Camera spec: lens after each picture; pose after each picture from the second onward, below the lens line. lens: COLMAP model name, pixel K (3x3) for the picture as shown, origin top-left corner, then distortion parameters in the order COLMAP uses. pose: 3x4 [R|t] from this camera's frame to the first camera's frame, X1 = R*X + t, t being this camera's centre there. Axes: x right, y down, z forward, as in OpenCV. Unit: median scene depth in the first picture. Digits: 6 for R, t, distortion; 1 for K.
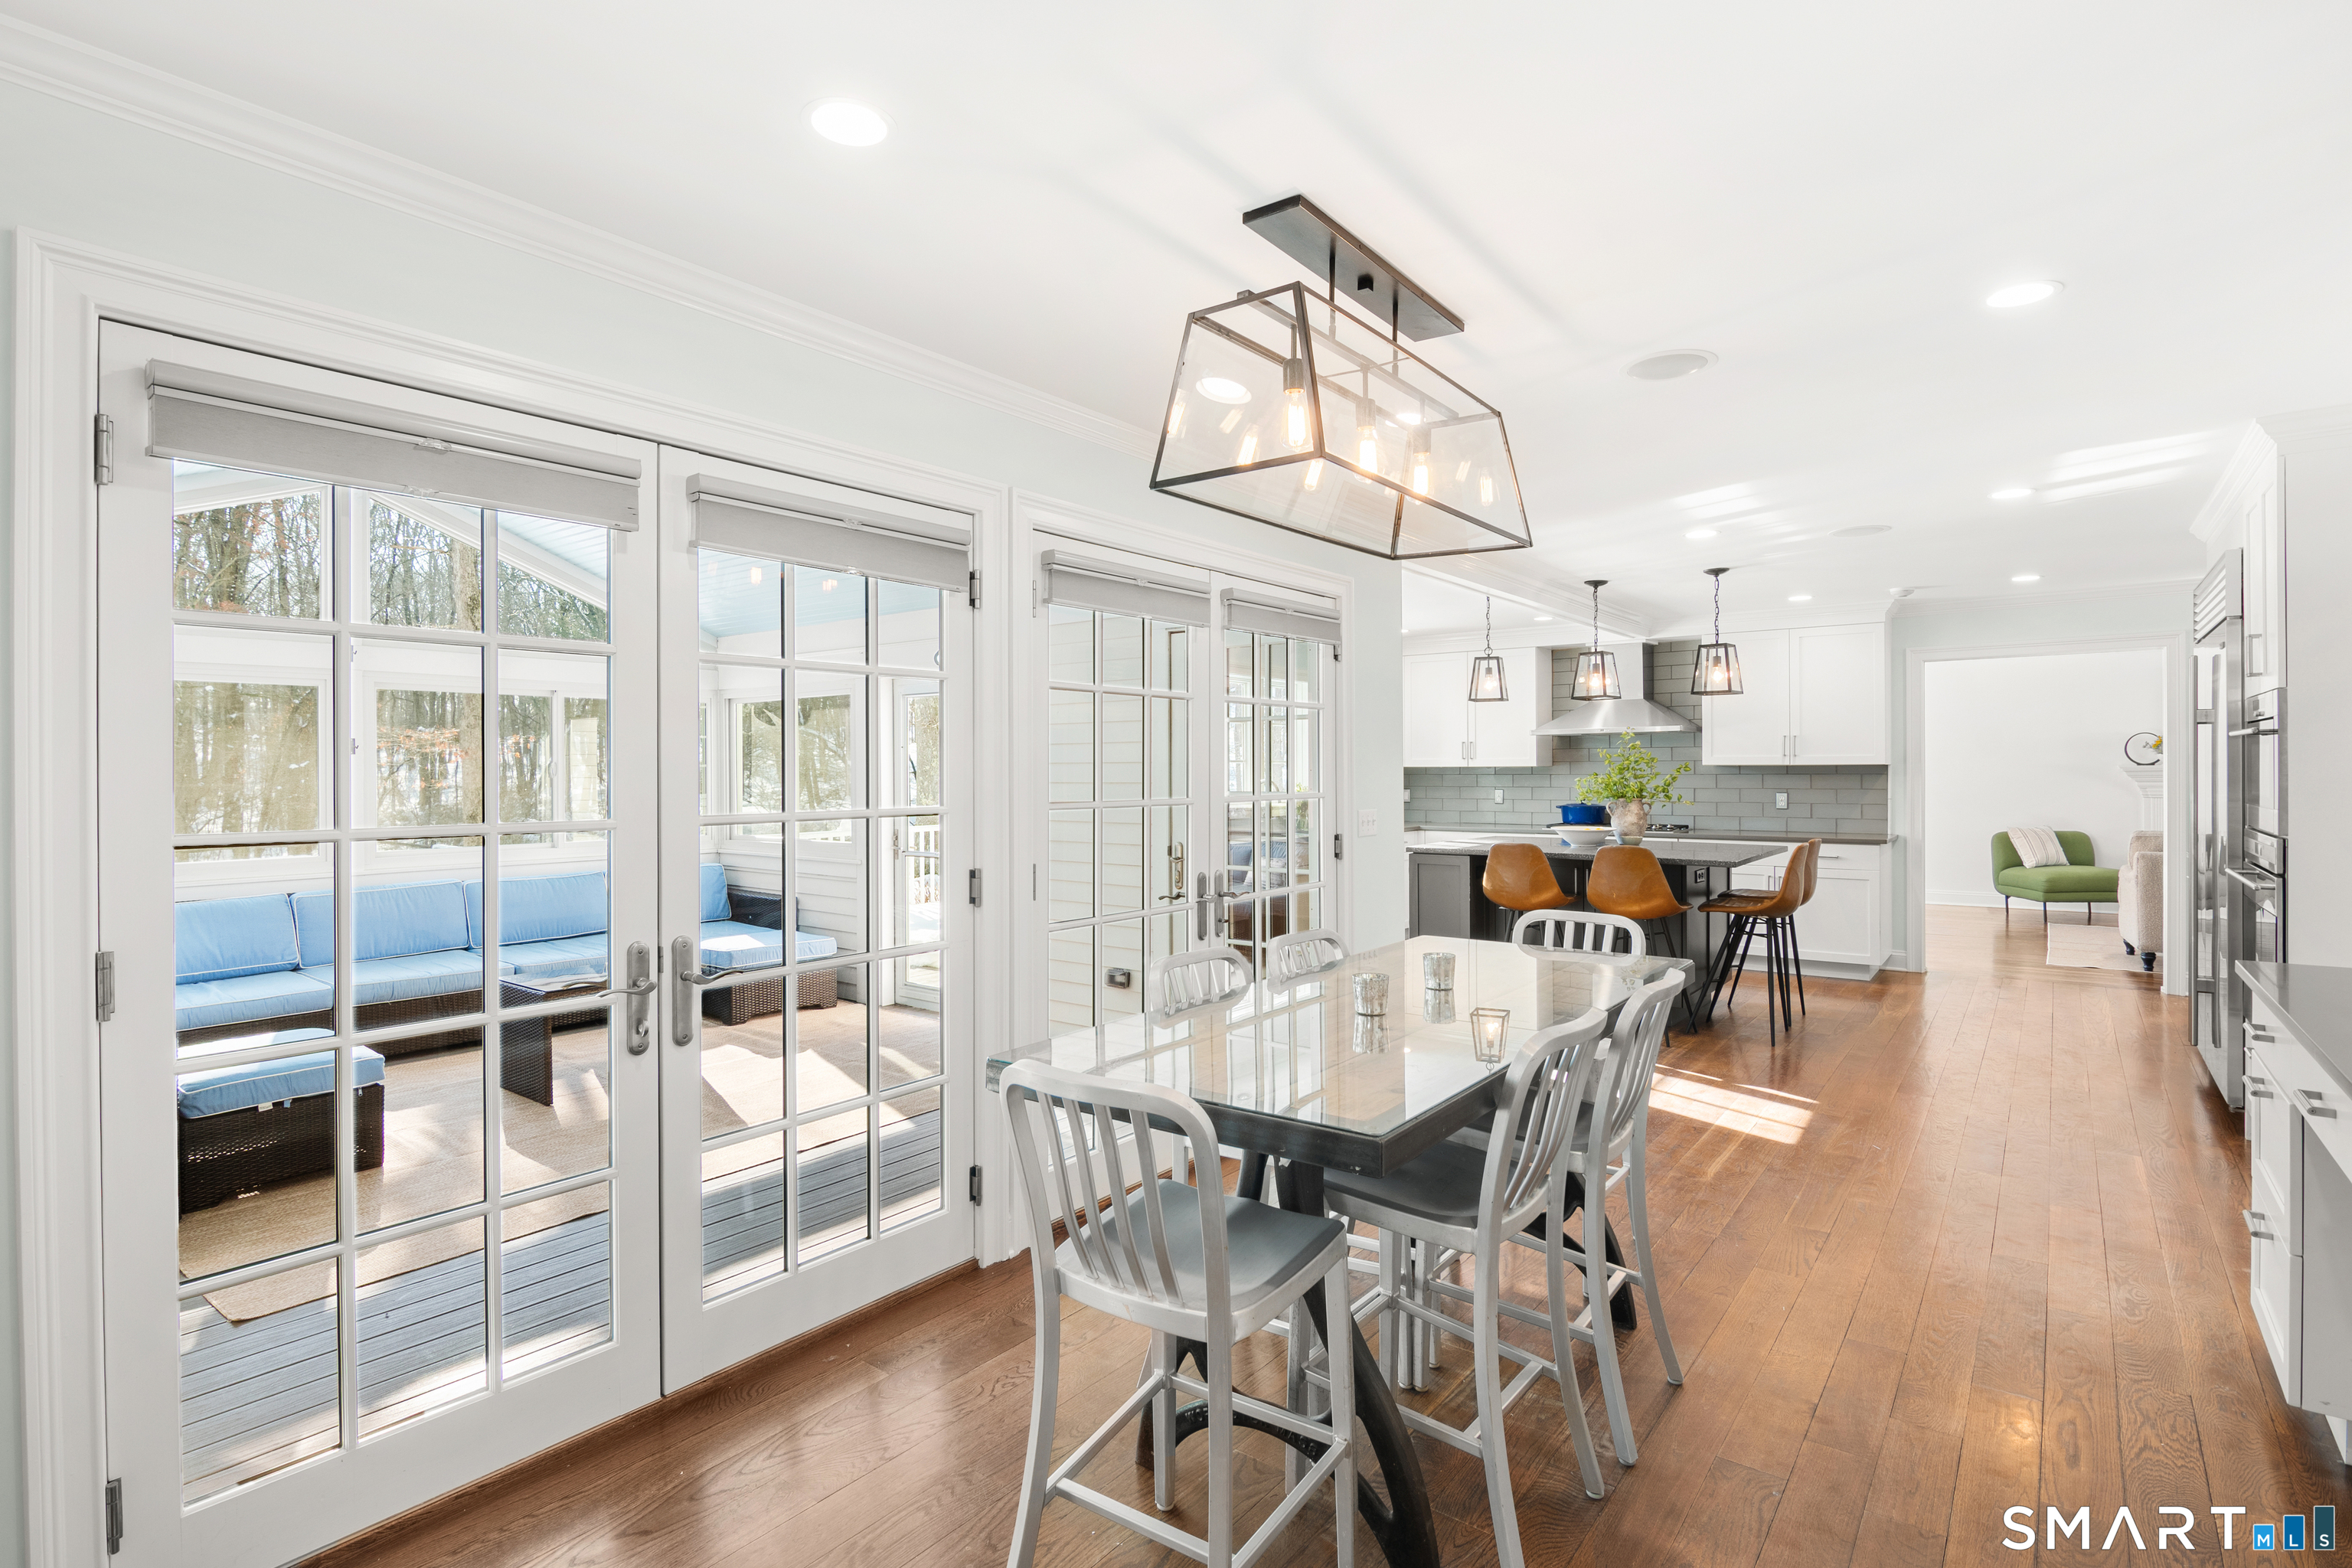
lens RADIAL K [[1140.5, 0, 1177.0], [0, 1140.5, 774.2], [0, 0, 1]] dist [-0.001698, -0.000200]
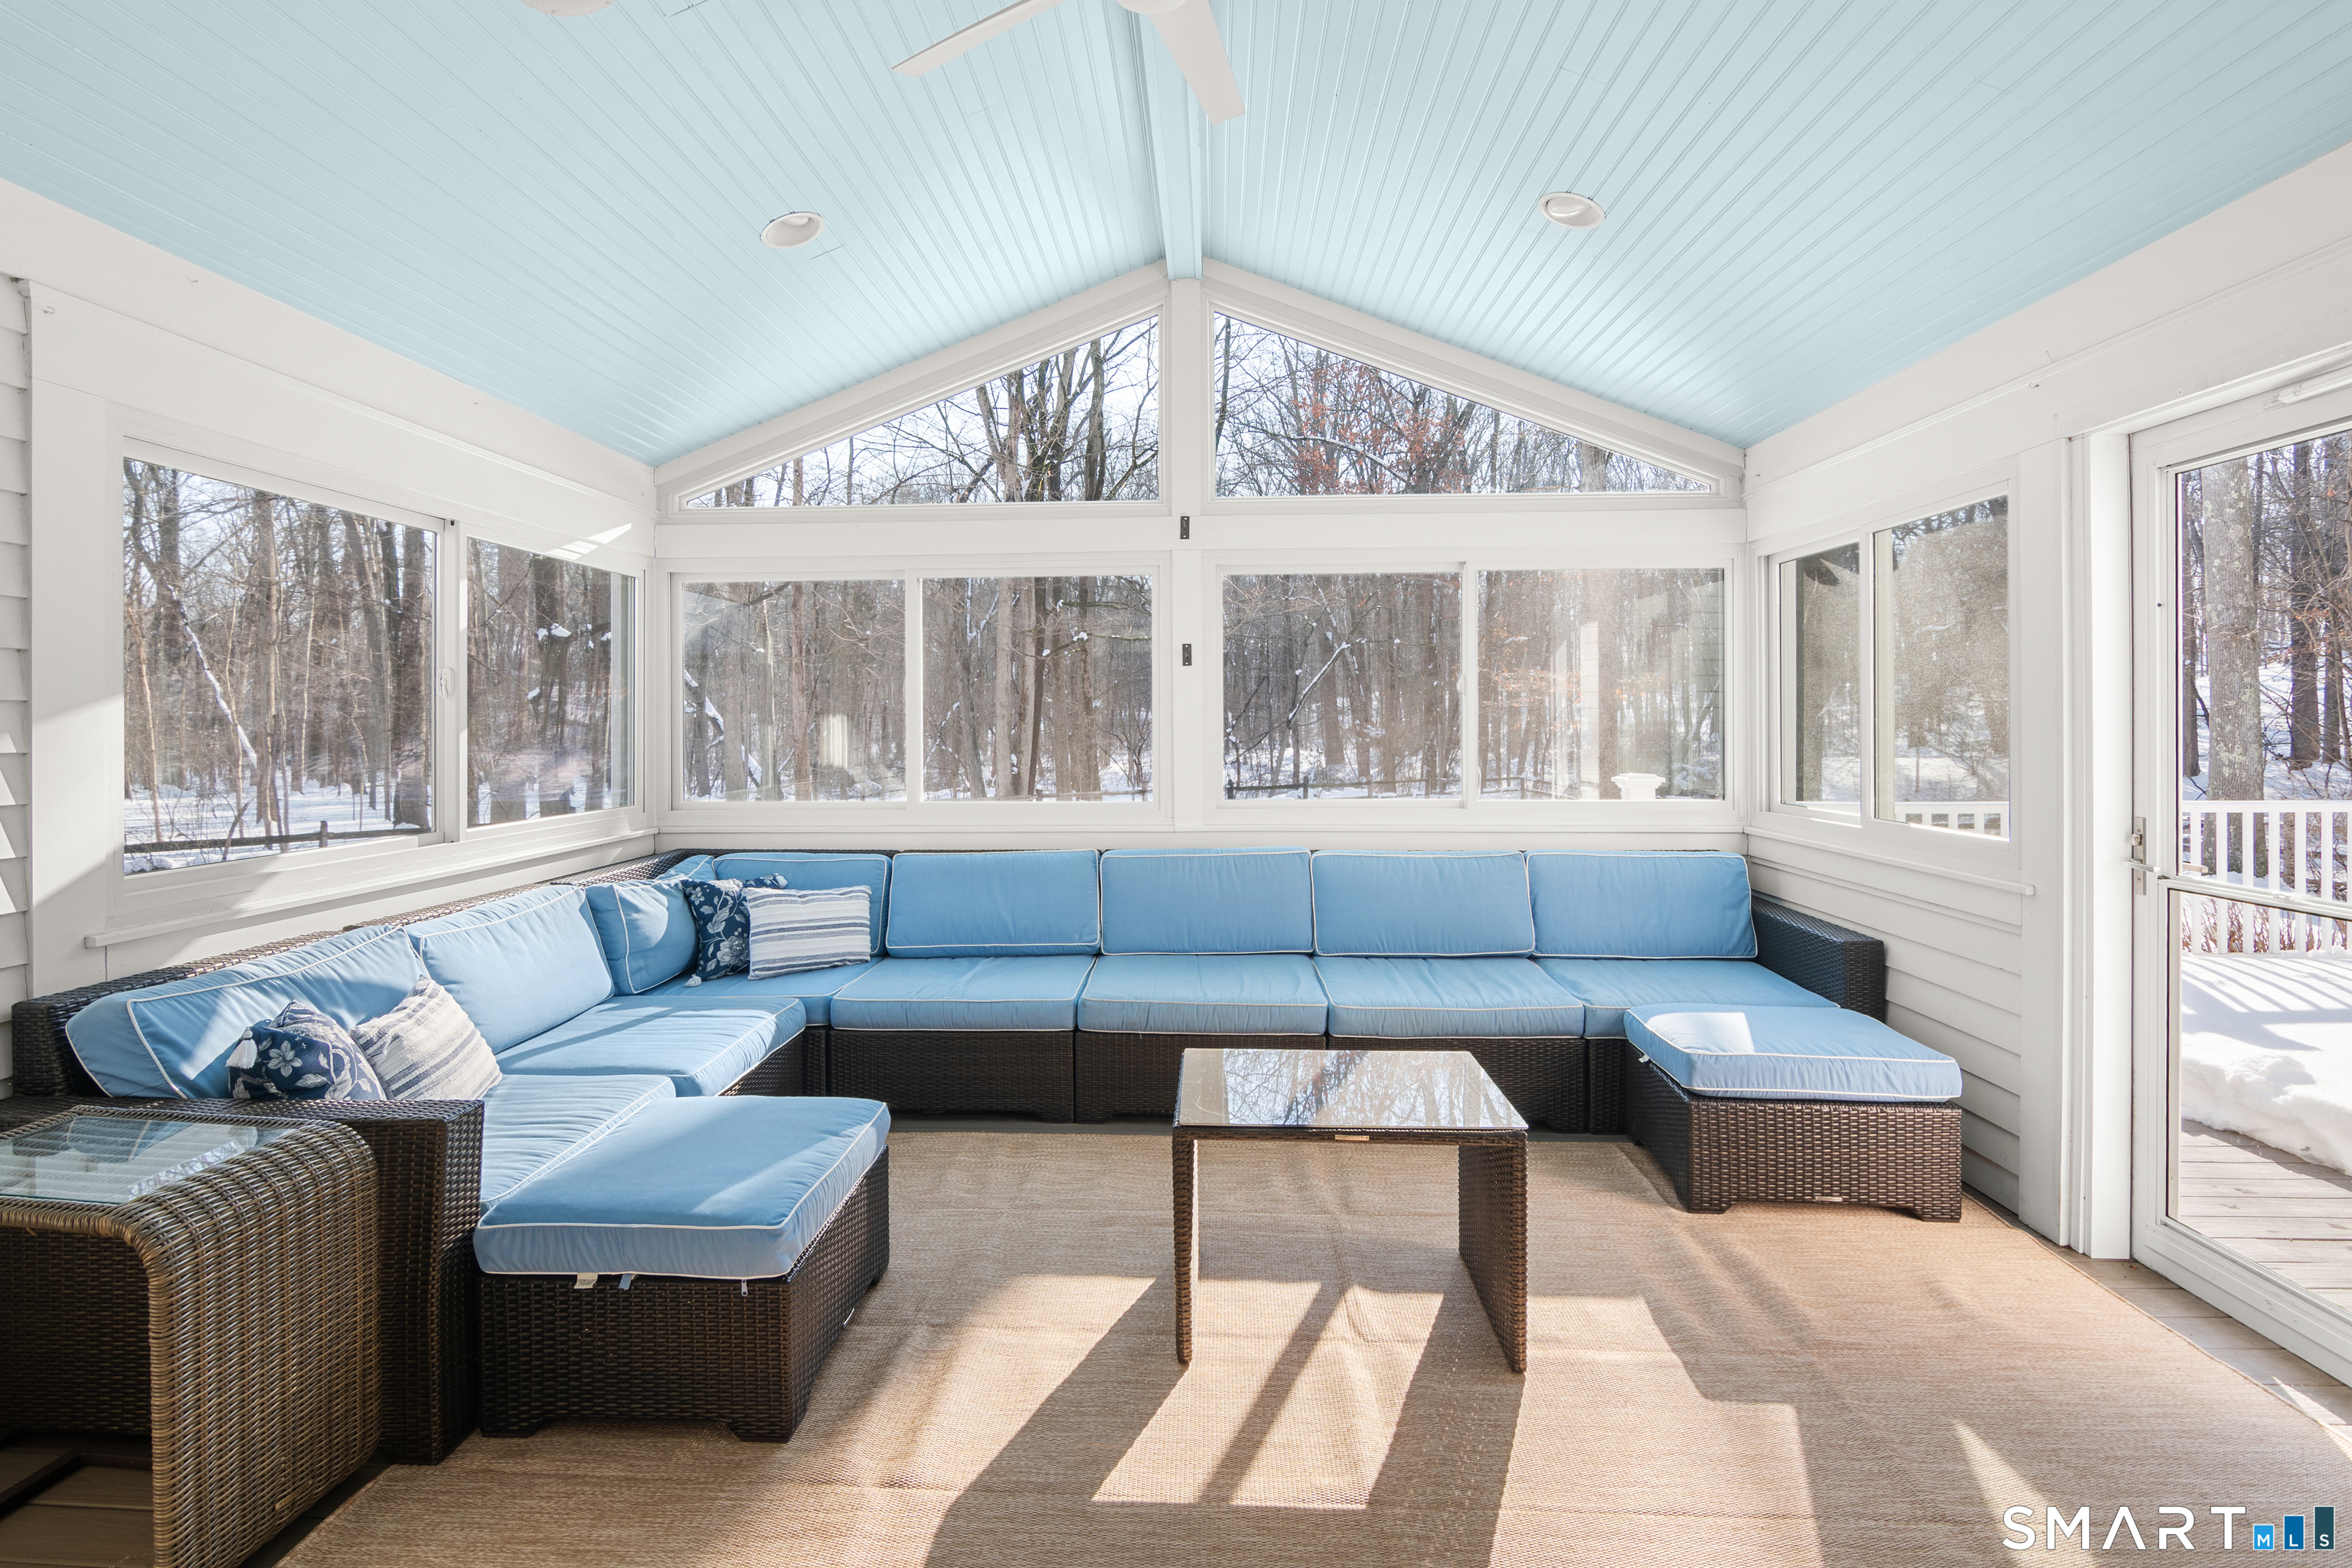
lens RADIAL K [[1140.5, 0, 1139.6], [0, 1140.5, 715.0], [0, 0, 1]] dist [-0.001698, -0.000200]
pose [[0.556797, 0.000789, -0.830648, -0.110235], [-0.005818, 0.999979, -0.002951, 0.012690], [0.830628, 0.006476, 0.556790, 0.491880]]
